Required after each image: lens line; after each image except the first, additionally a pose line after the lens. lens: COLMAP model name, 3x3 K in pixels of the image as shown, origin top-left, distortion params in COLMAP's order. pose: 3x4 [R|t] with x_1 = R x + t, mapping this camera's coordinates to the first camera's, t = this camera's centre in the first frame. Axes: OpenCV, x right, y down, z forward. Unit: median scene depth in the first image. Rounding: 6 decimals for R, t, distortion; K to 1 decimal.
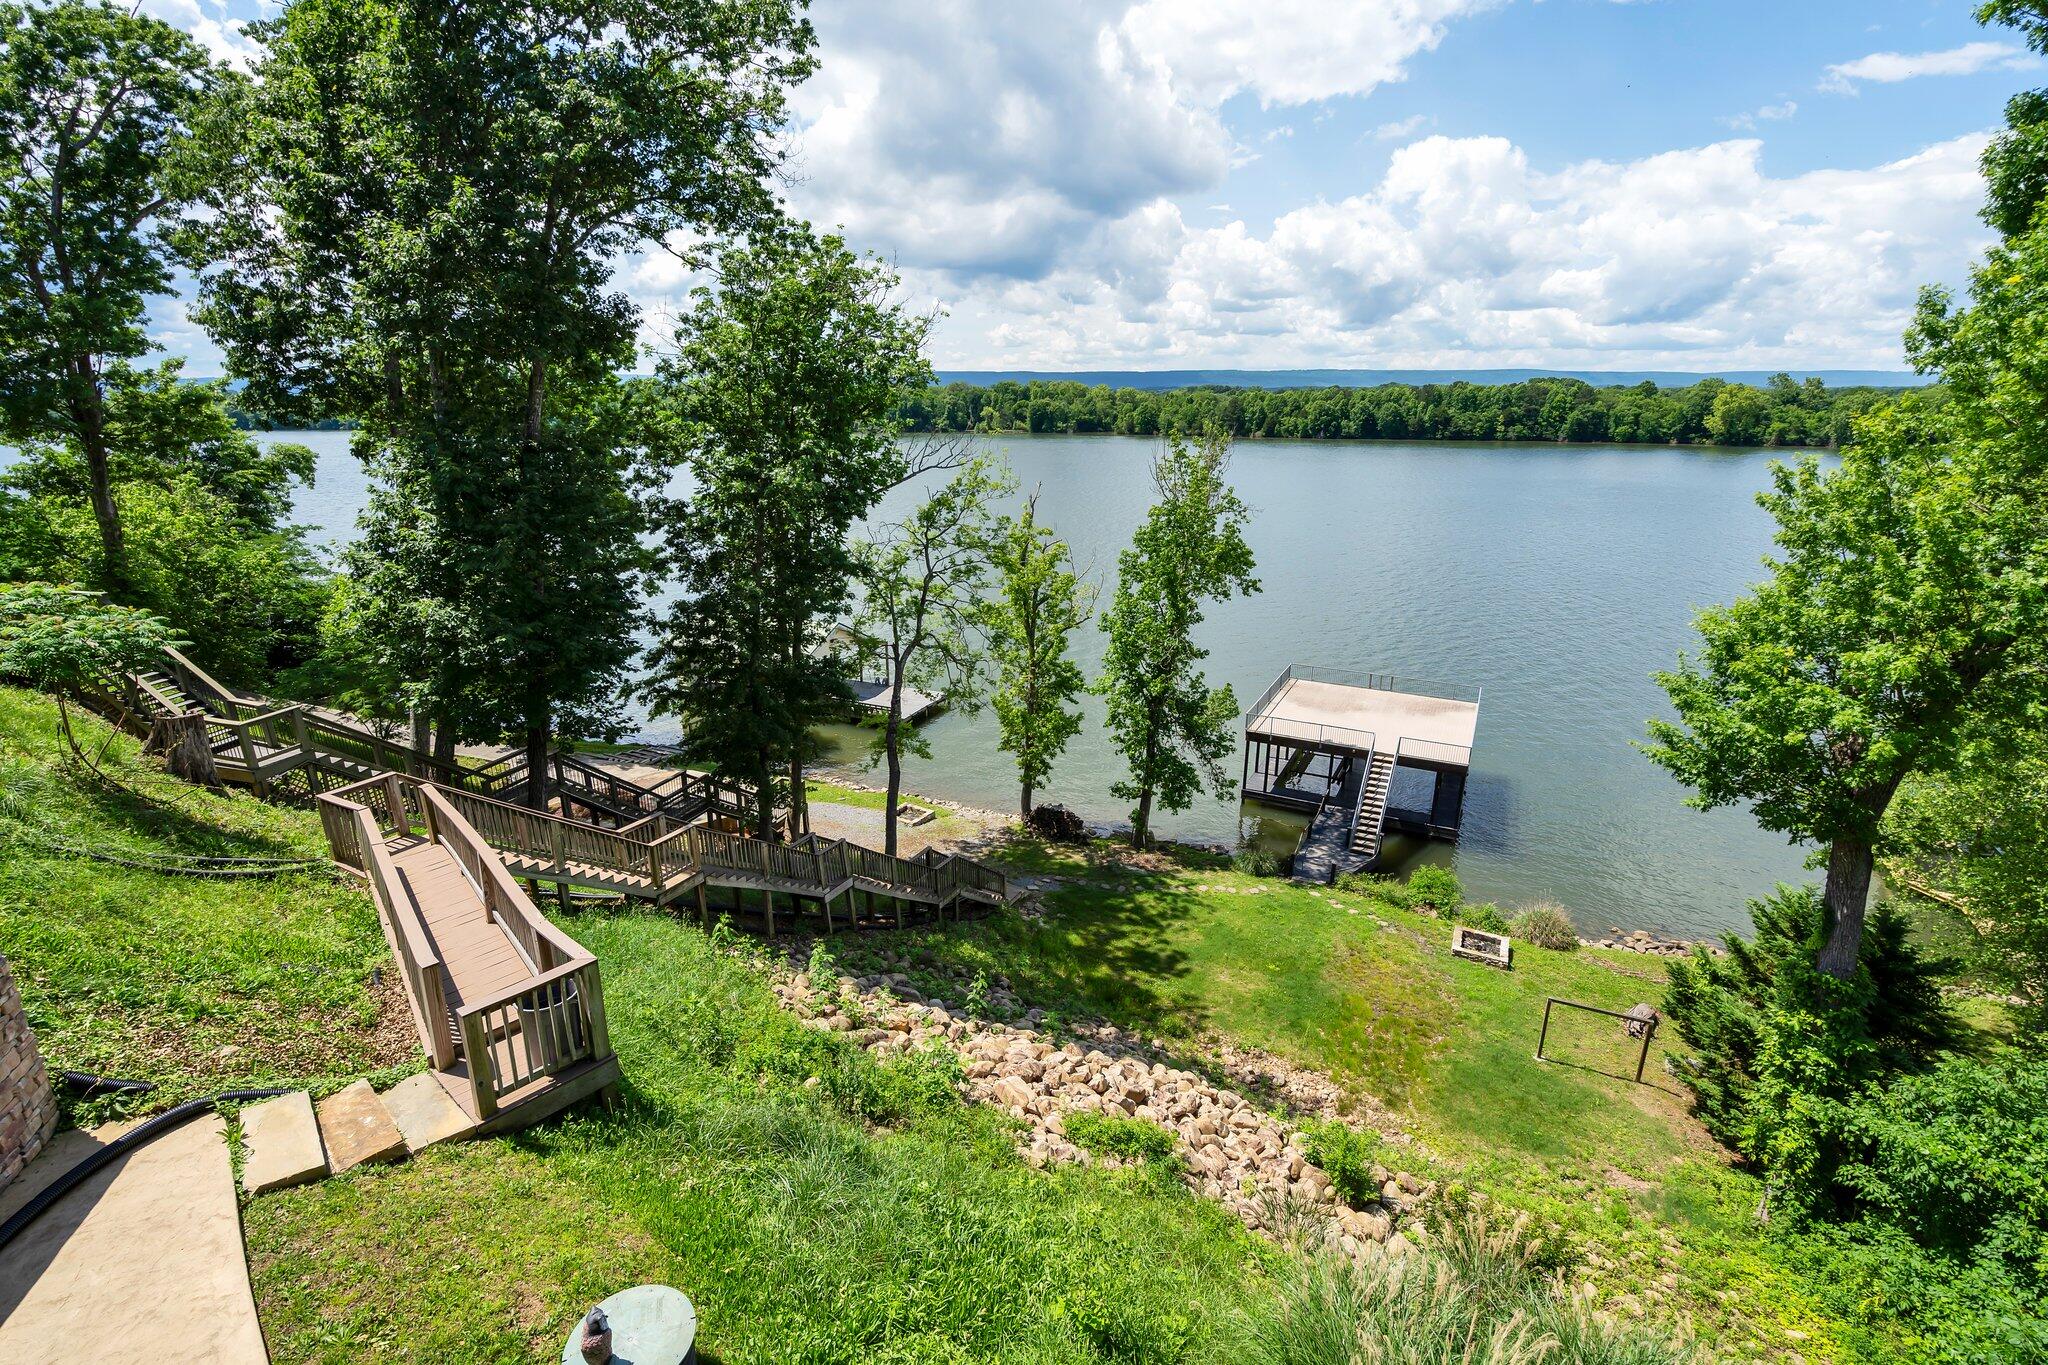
lens RADIAL K [[922.5, 0, 1019.4], [0, 922.5, 687.8], [0, 0, 1]] dist [-0.011108, 0.005009]
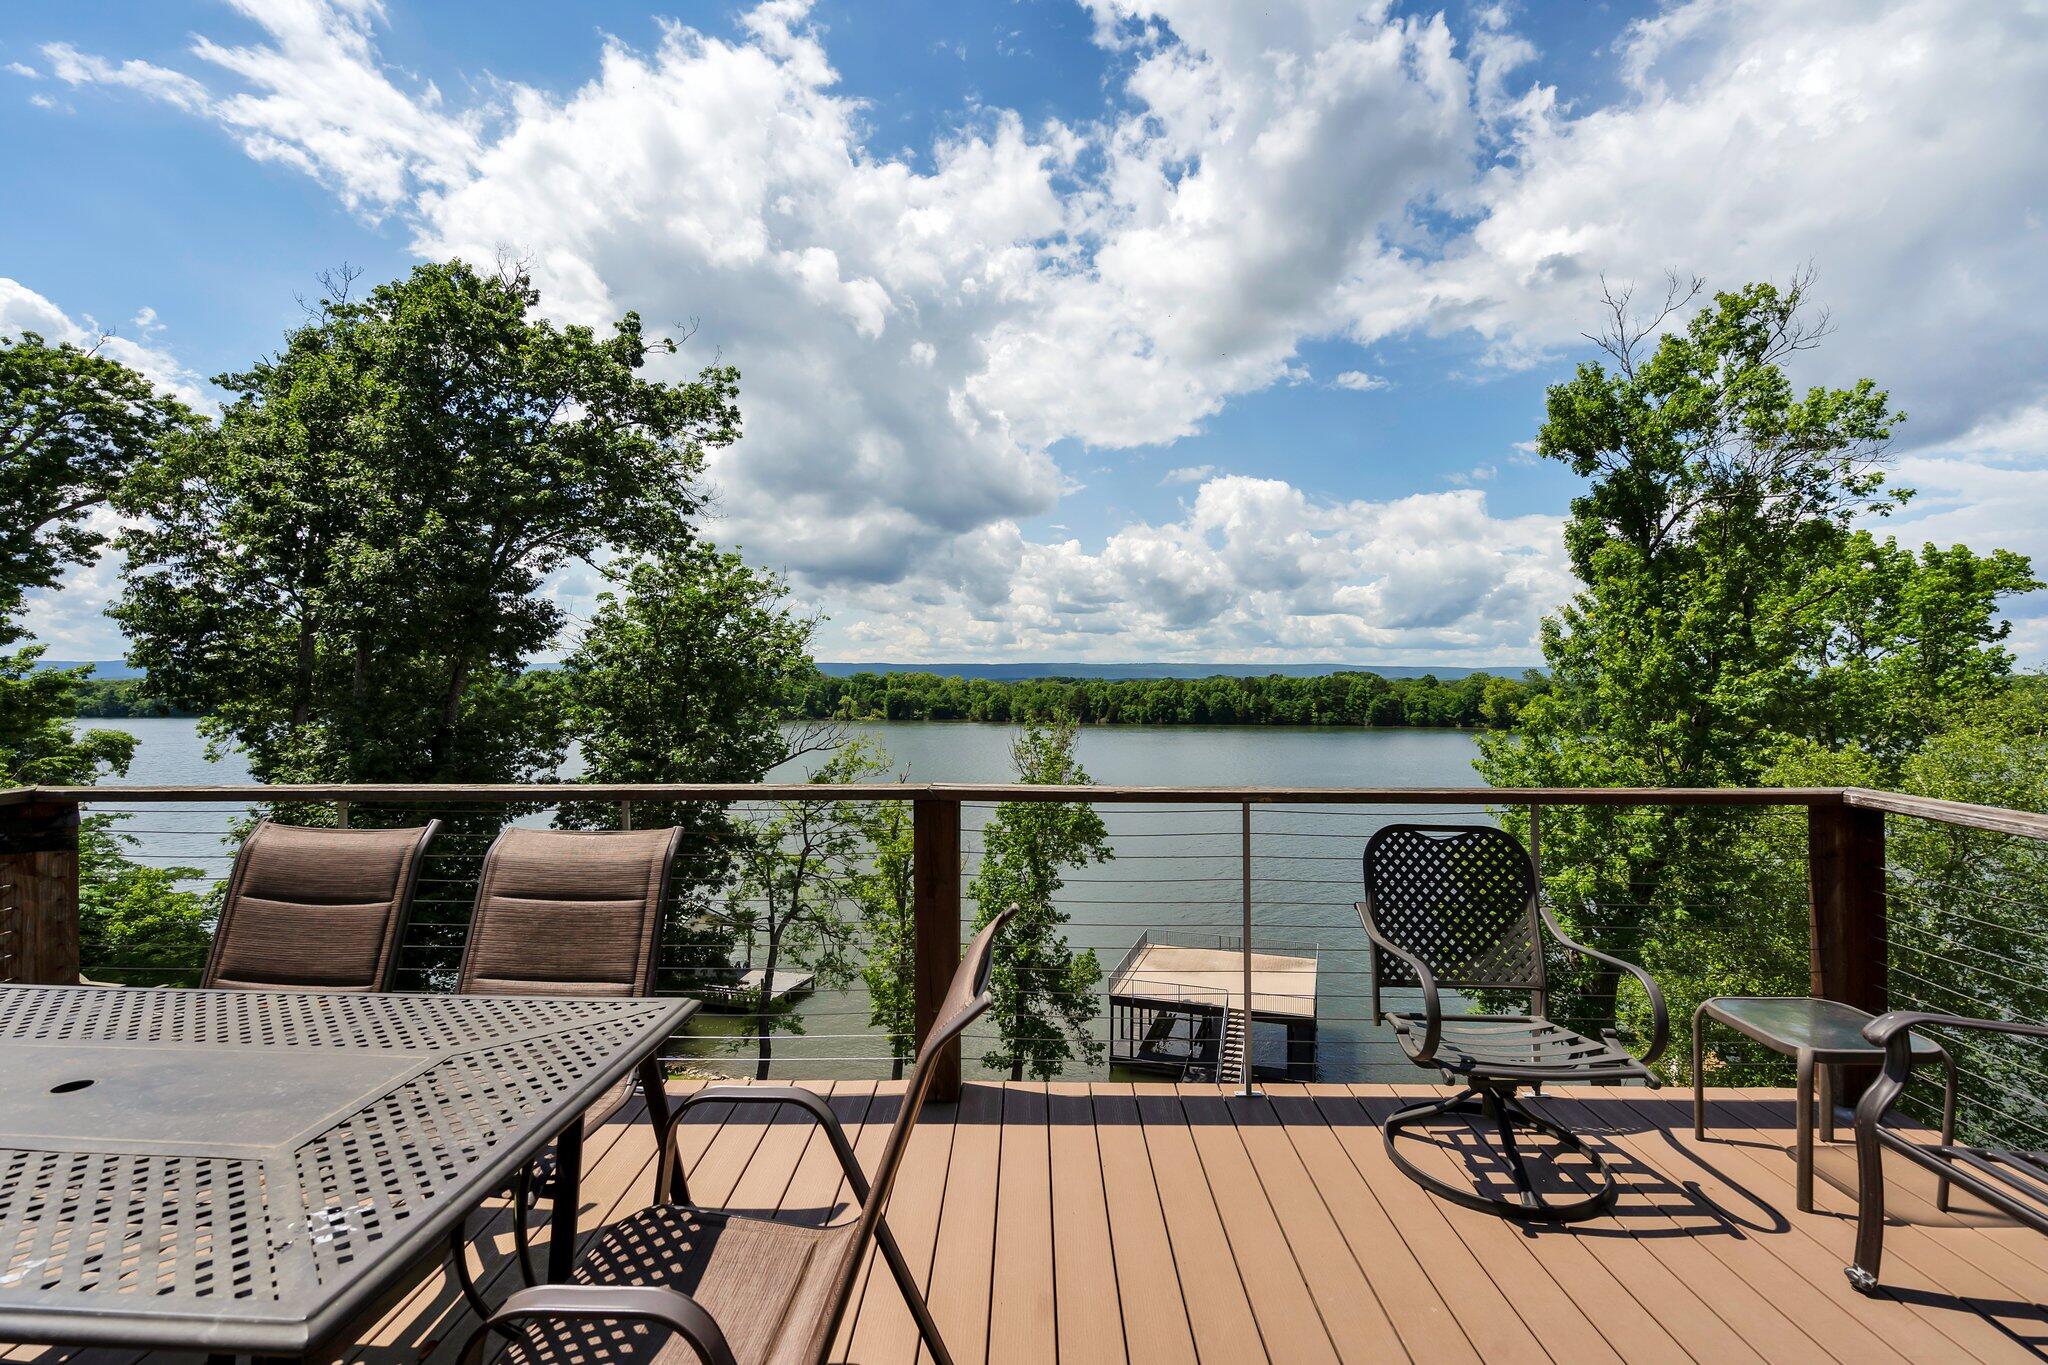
lens RADIAL K [[922.5, 0, 1019.4], [0, 922.5, 687.8], [0, 0, 1]] dist [-0.011108, 0.005009]
pose [[0.988074, 0.003575, 0.153936, -0.019173], [0.042747, 0.954065, -0.296534, 0.024542], [-0.147925, 0.299578, 0.942534, -0.082619]]
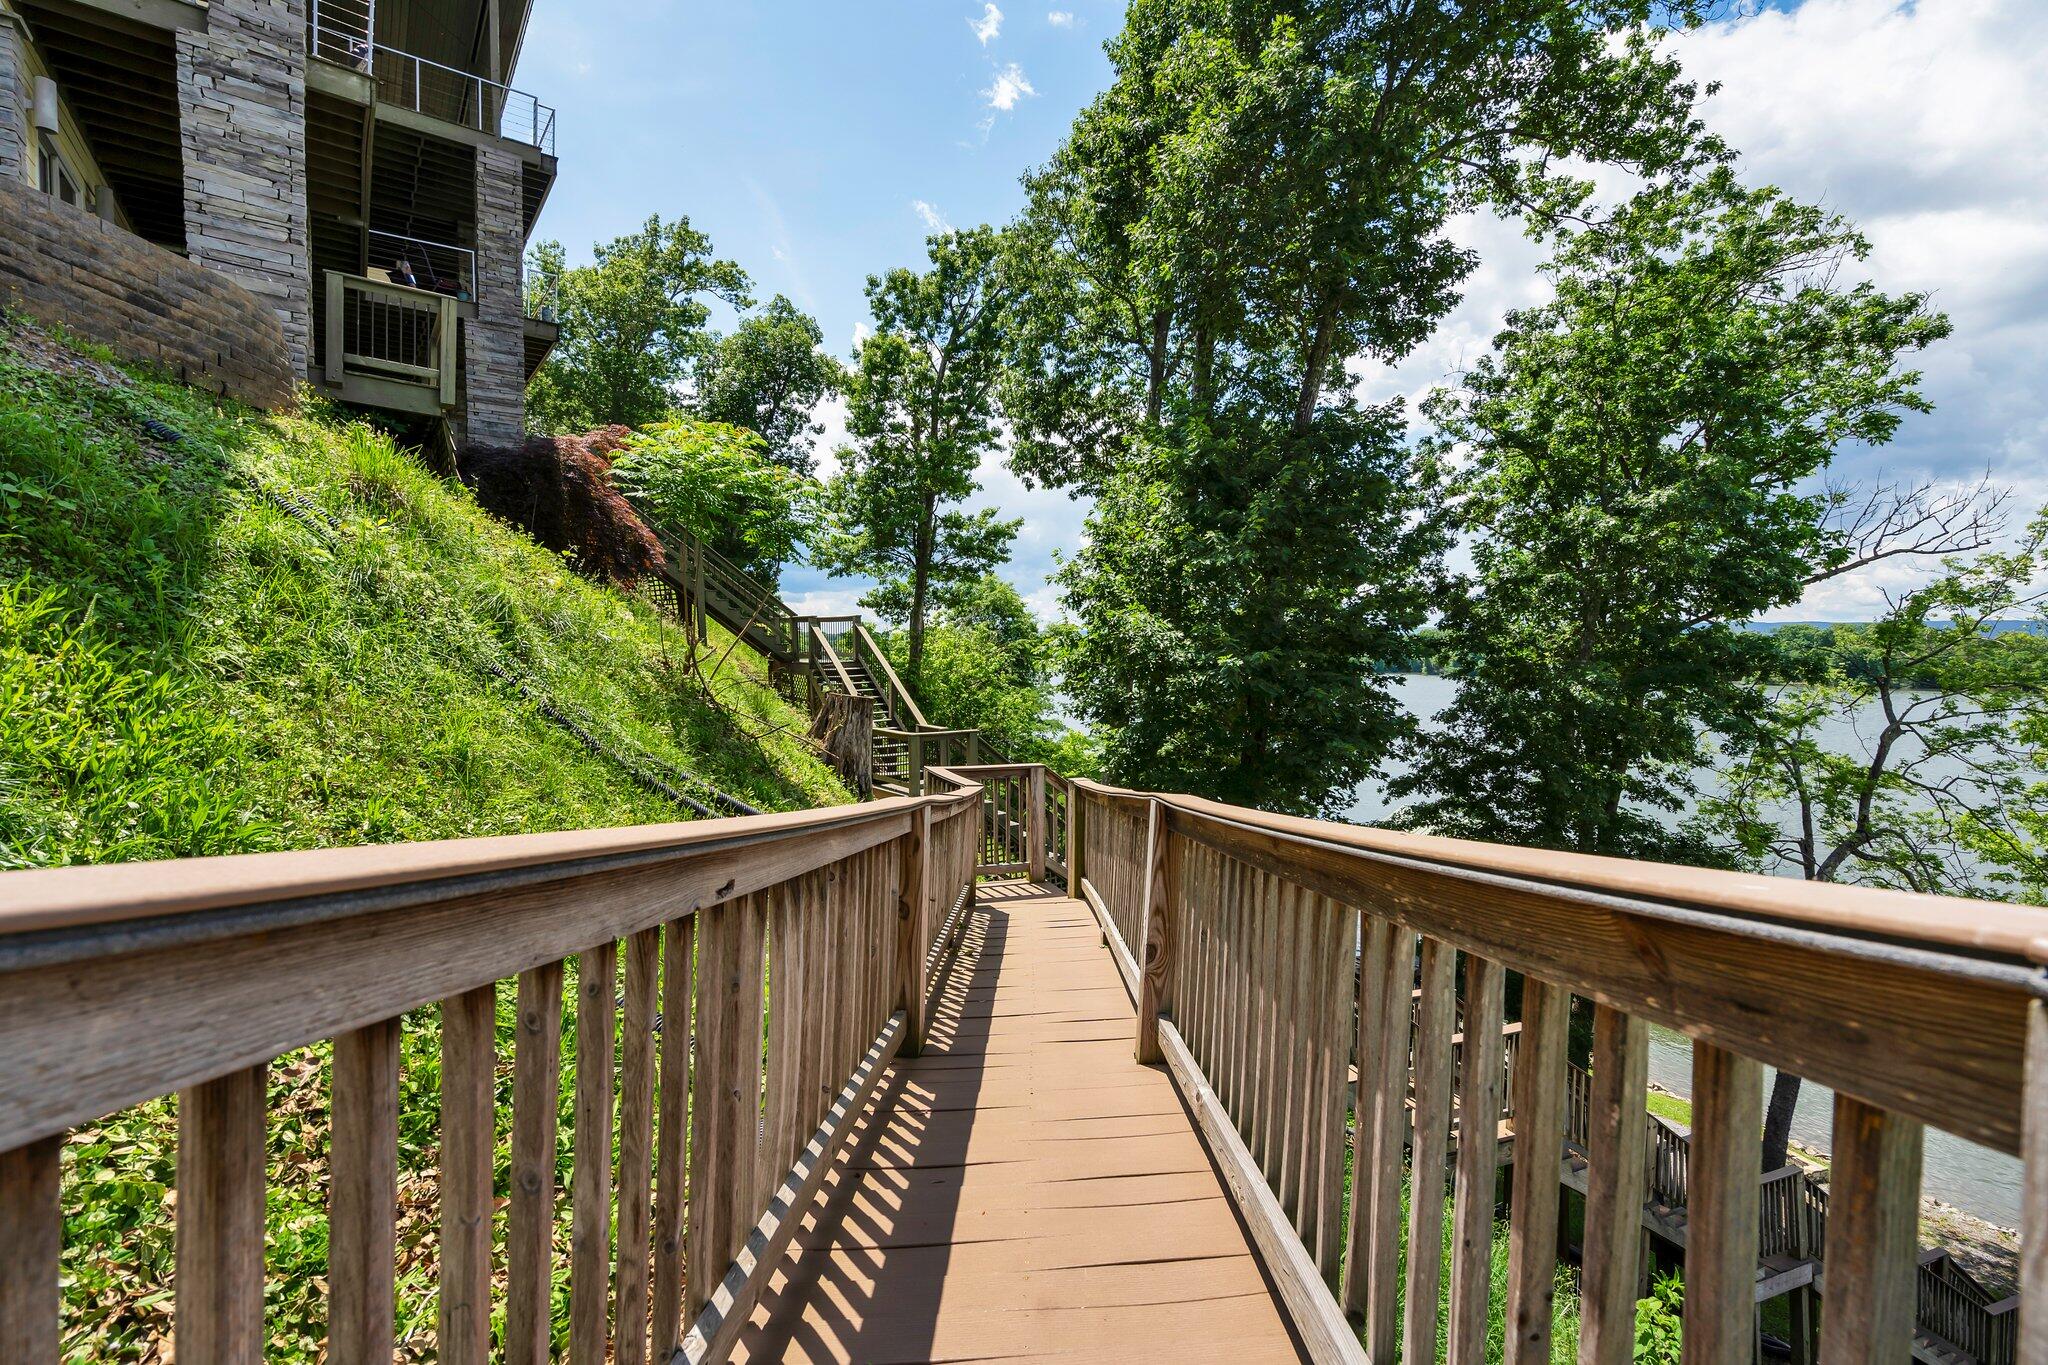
lens RADIAL K [[922.5, 0, 1019.4], [0, 922.5, 687.8], [0, 0, 1]] dist [-0.011108, 0.005009]
pose [[0.758561, 0.033760, -0.650727, -0.131325], [-0.200333, 0.962371, -0.183602, 0.062654], [0.620042, 0.269635, 0.736780, 0.227506]]
